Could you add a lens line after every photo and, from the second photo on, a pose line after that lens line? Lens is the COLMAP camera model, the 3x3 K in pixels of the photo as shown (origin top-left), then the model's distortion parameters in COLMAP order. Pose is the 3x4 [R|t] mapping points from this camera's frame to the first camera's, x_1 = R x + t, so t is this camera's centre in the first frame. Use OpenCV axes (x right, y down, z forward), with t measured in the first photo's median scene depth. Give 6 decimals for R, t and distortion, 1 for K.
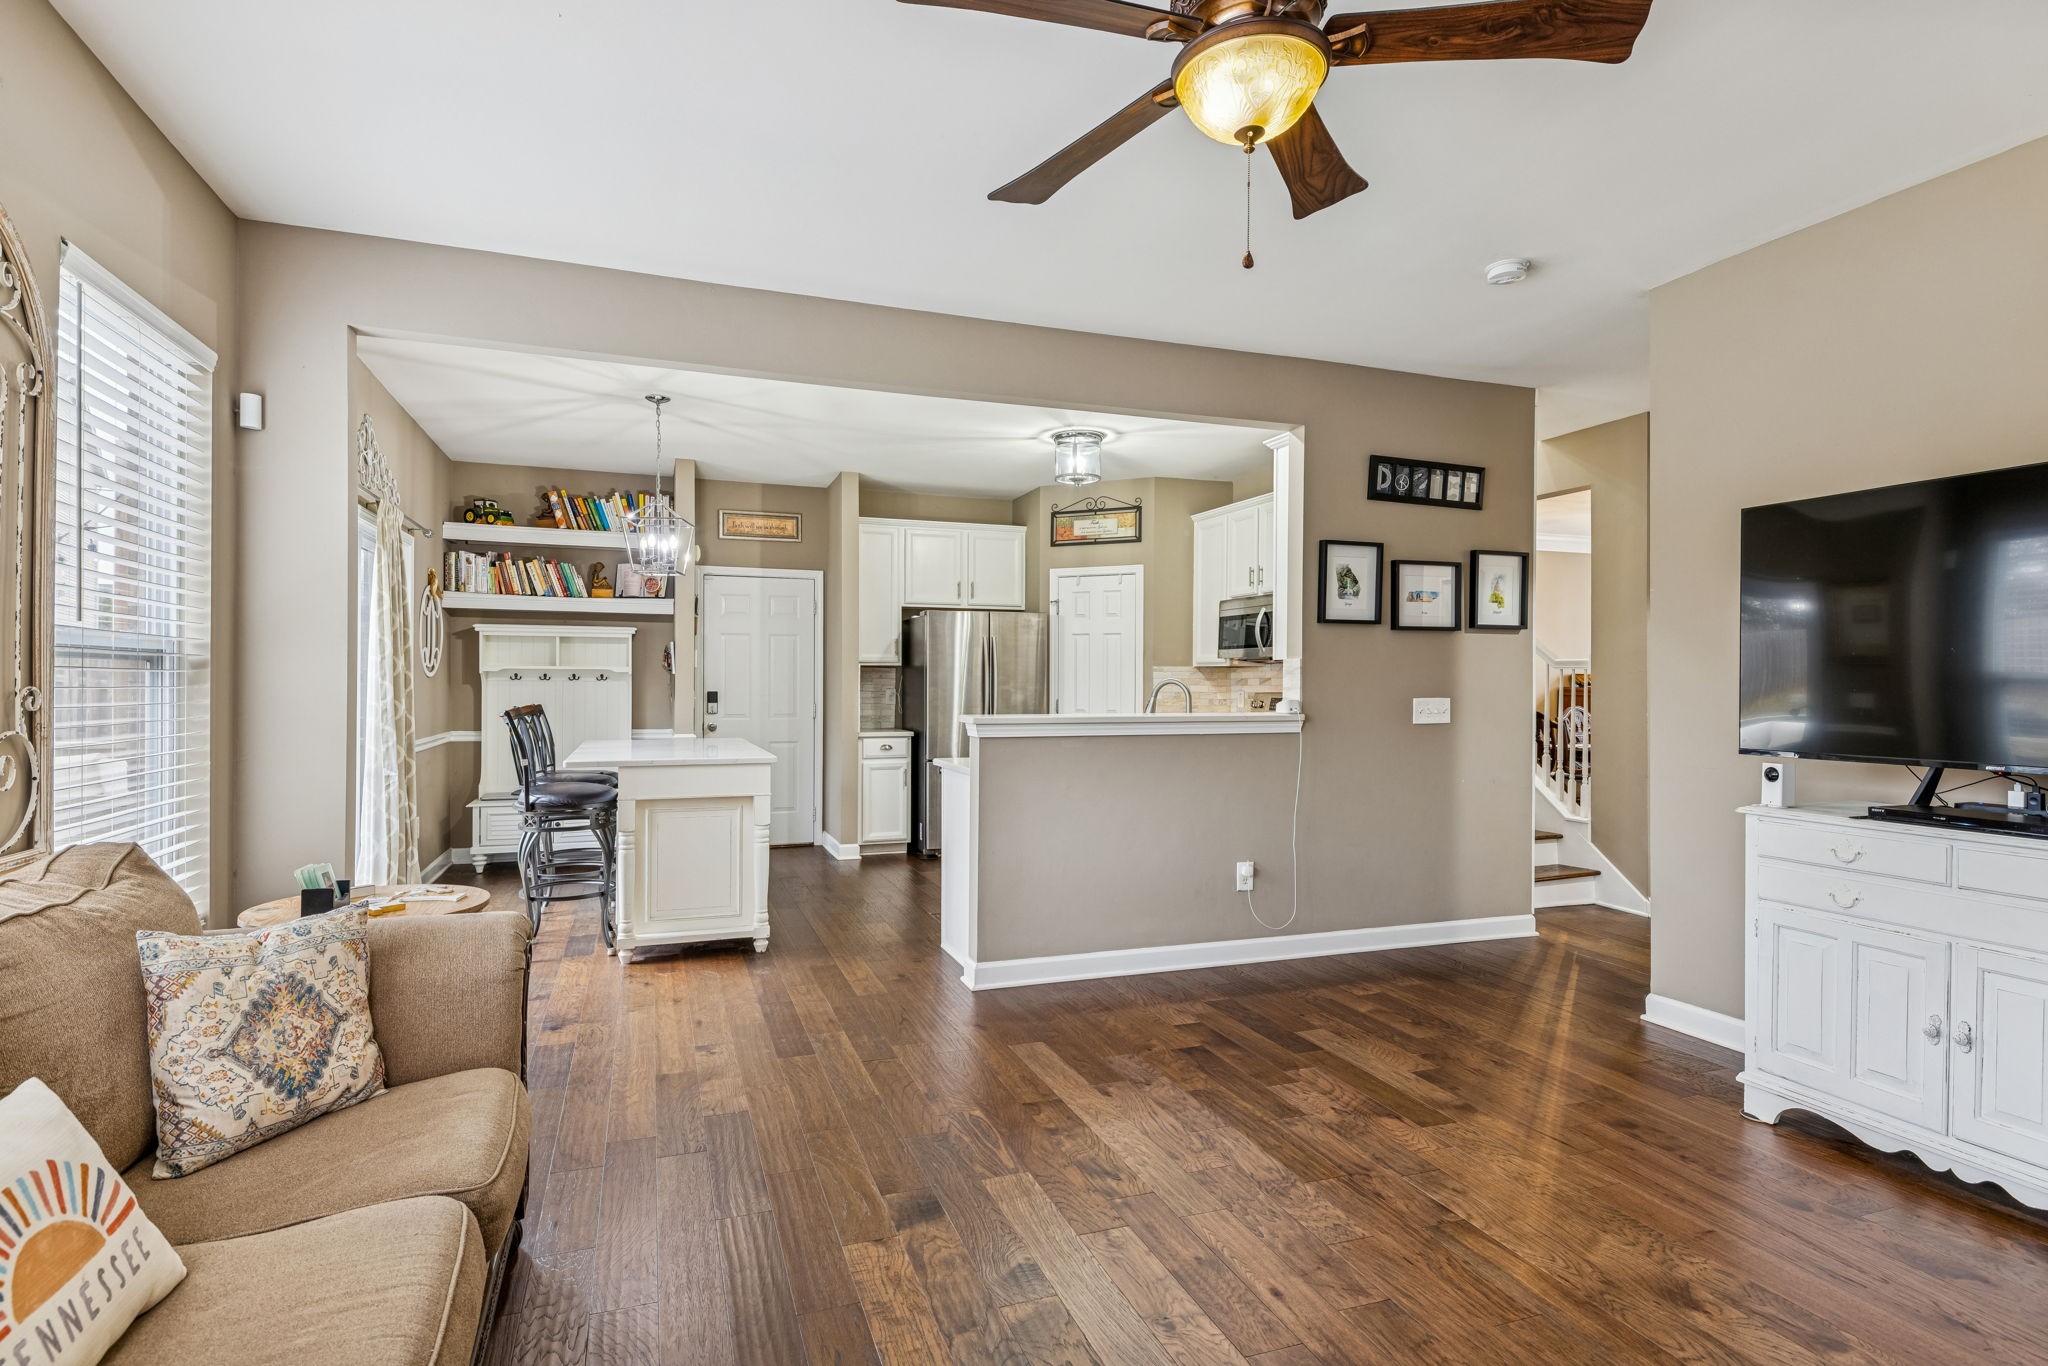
lens RADIAL K [[1030.3, 0, 1017.9], [0, 1030.3, 693.5], [0, 0, 1]] dist [0.018784, -0.007233]
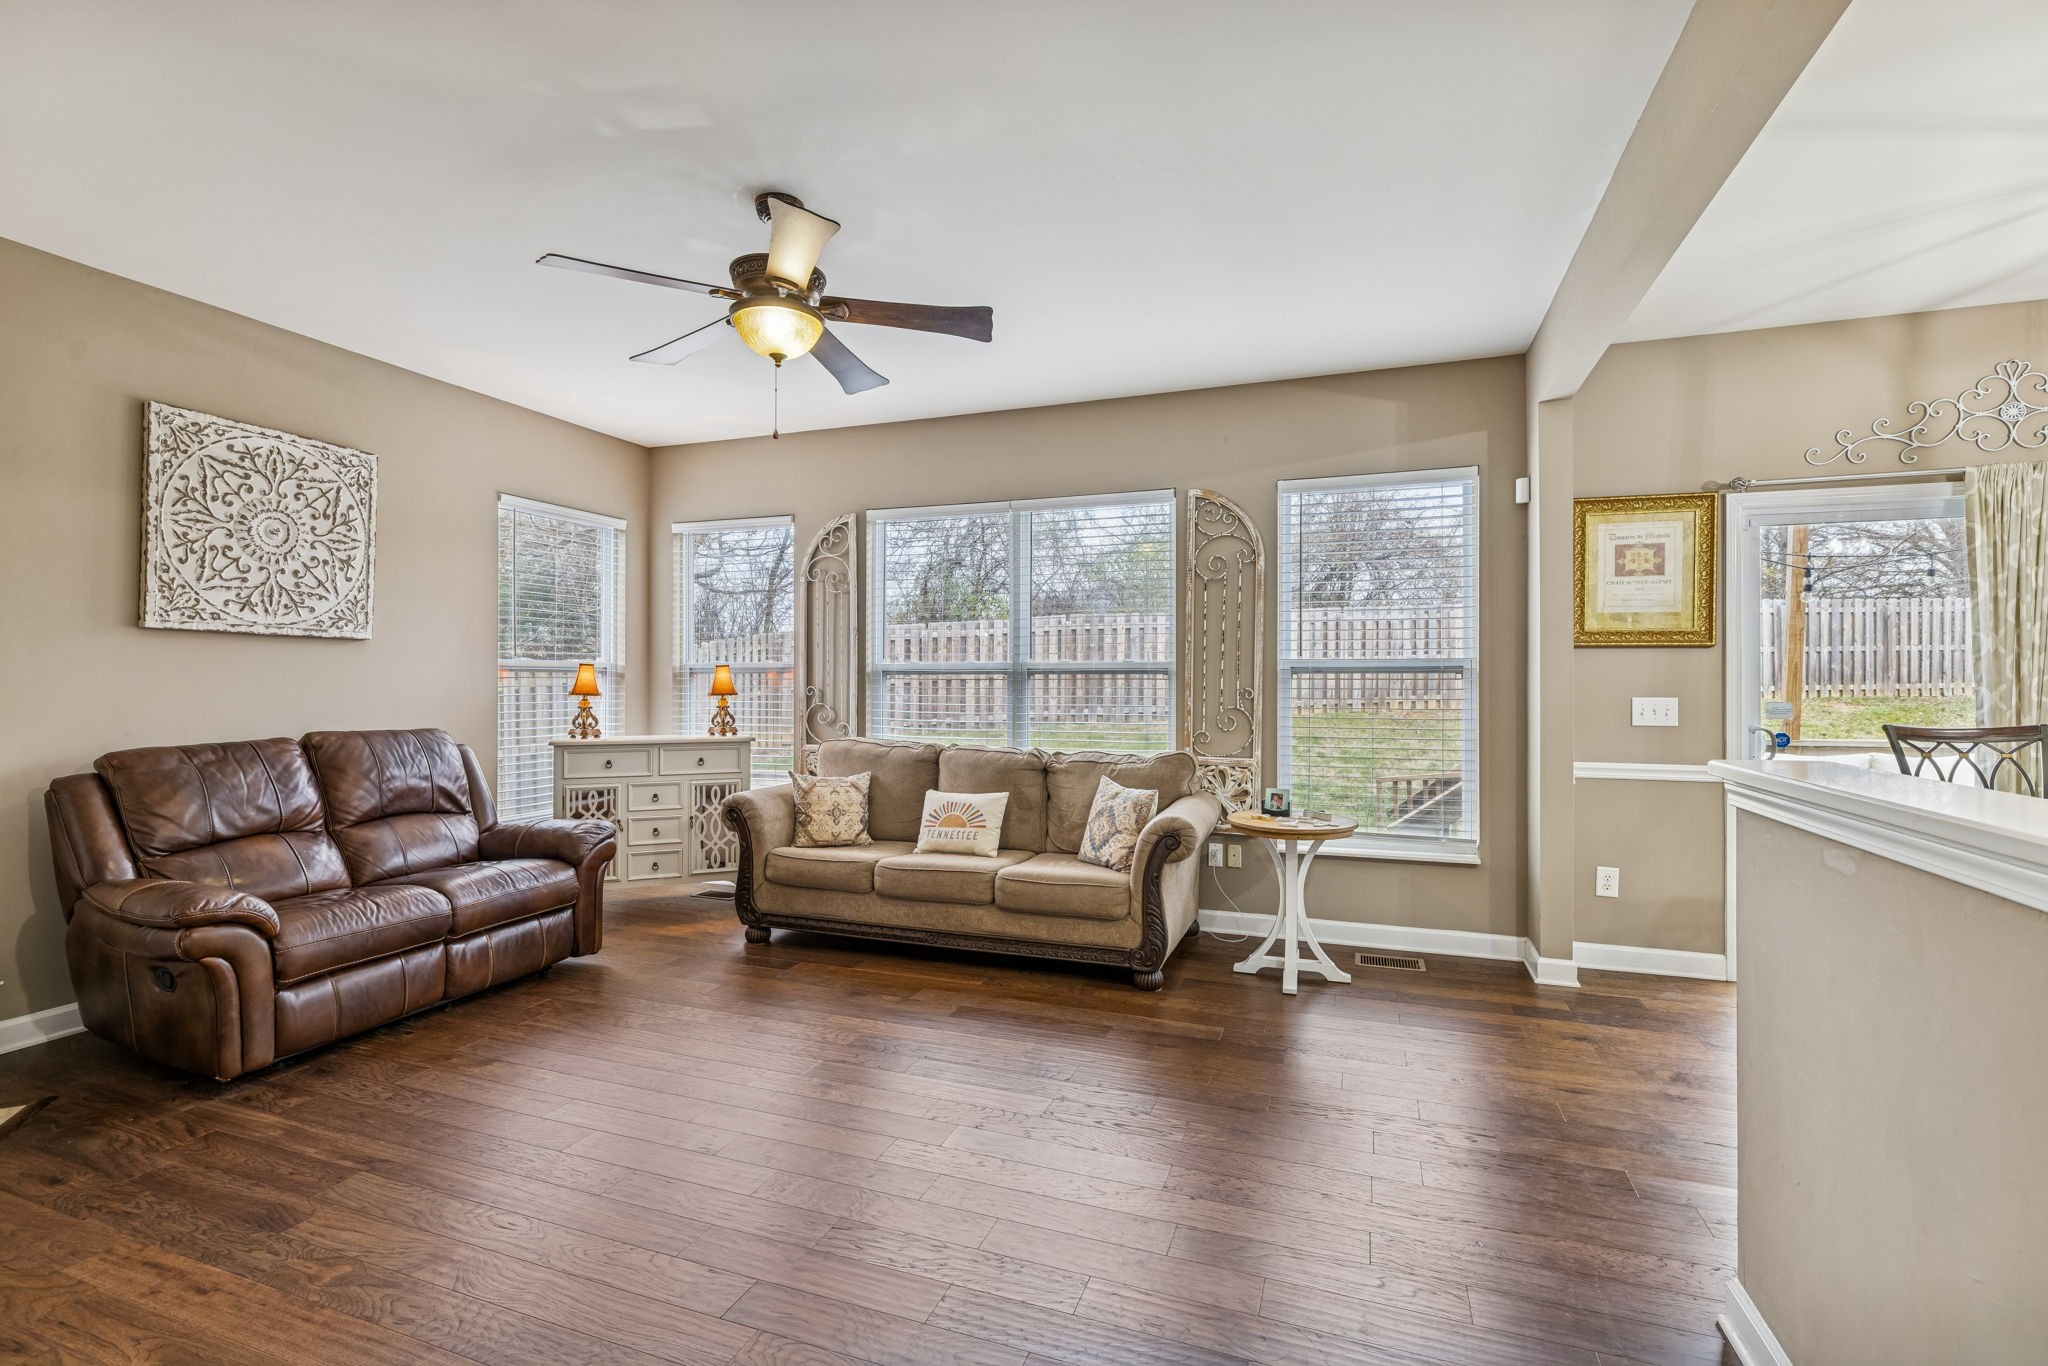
lens RADIAL K [[946.6, 0, 1020.6], [0, 946.6, 680.0], [0, 0, 1]] dist [-0.005200, 0.002108]
pose [[-0.637515, -0.004125, -0.770427, 0.426484], [-0.011082, 0.999931, 0.003817, -0.011060], [0.770359, 0.010971, -0.637517, 0.840410]]
